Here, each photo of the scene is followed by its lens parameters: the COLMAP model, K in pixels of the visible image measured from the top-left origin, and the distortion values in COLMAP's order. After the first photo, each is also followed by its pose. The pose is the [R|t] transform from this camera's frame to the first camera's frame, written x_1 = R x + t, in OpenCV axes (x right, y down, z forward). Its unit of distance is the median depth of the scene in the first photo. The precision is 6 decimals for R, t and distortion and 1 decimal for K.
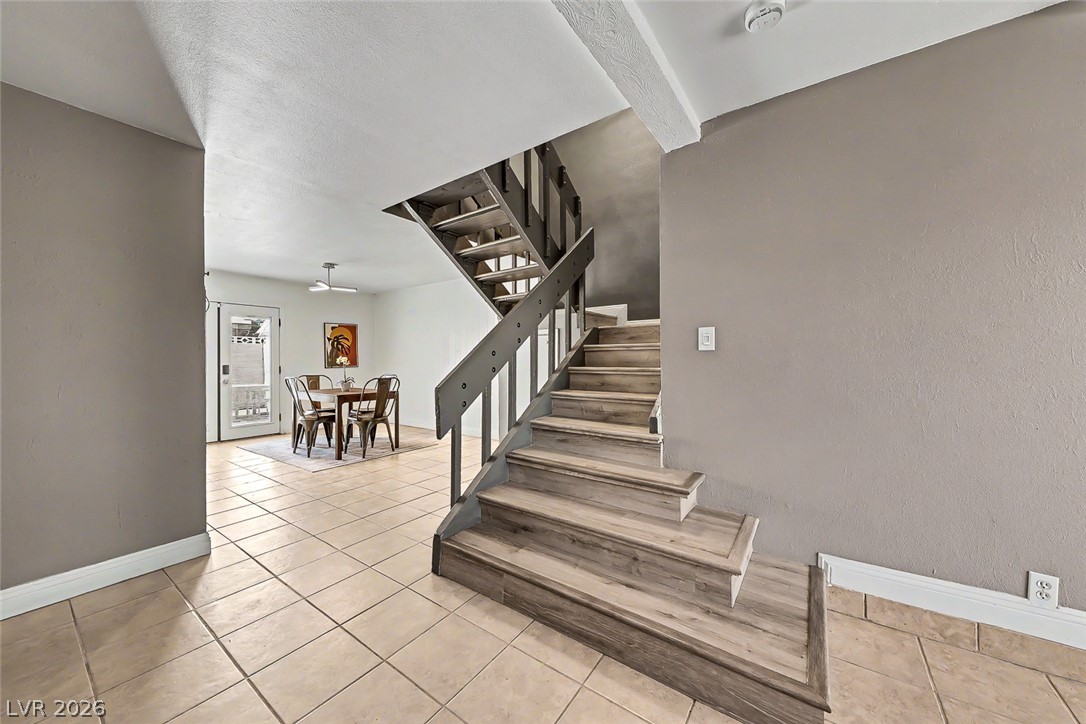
lens RADIAL K [[377.9, 0, 542.0], [0, 377.9, 362.5], [0, 0, 1]] dist [0.011006, -0.004560]
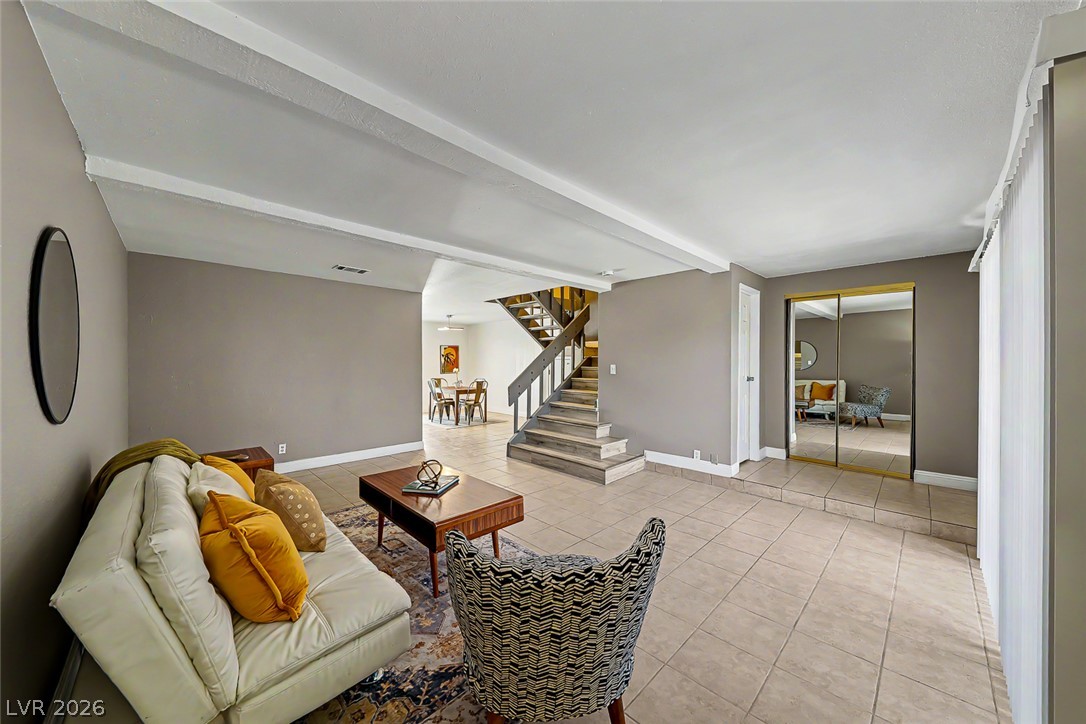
lens RADIAL K [[377.9, 0, 537.8], [0, 377.9, 357.3], [0, 0, 1]] dist [0.011006, -0.004560]
pose [[0.981809, 0.005255, -0.189800, 0.258120], [-0.009027, 0.999779, -0.019011, -0.054726], [0.189658, 0.020378, 0.981639, -0.958897]]
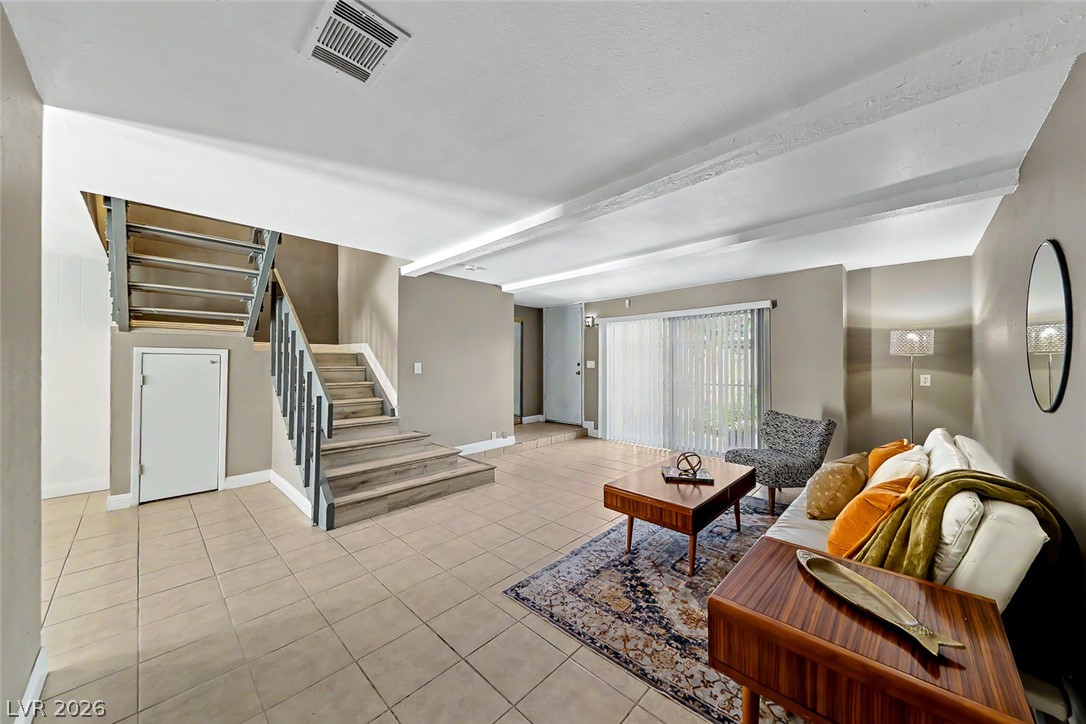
lens RADIAL K [[377.9, 0, 537.5], [0, 377.9, 359.4], [0, 0, 1]] dist [0.011006, -0.004560]
pose [[0.150915, 0.014924, 0.988434, -0.999611], [0.005135, 0.999861, -0.015881, -0.046657], [-0.988533, 0.007473, 0.150817, -0.010320]]
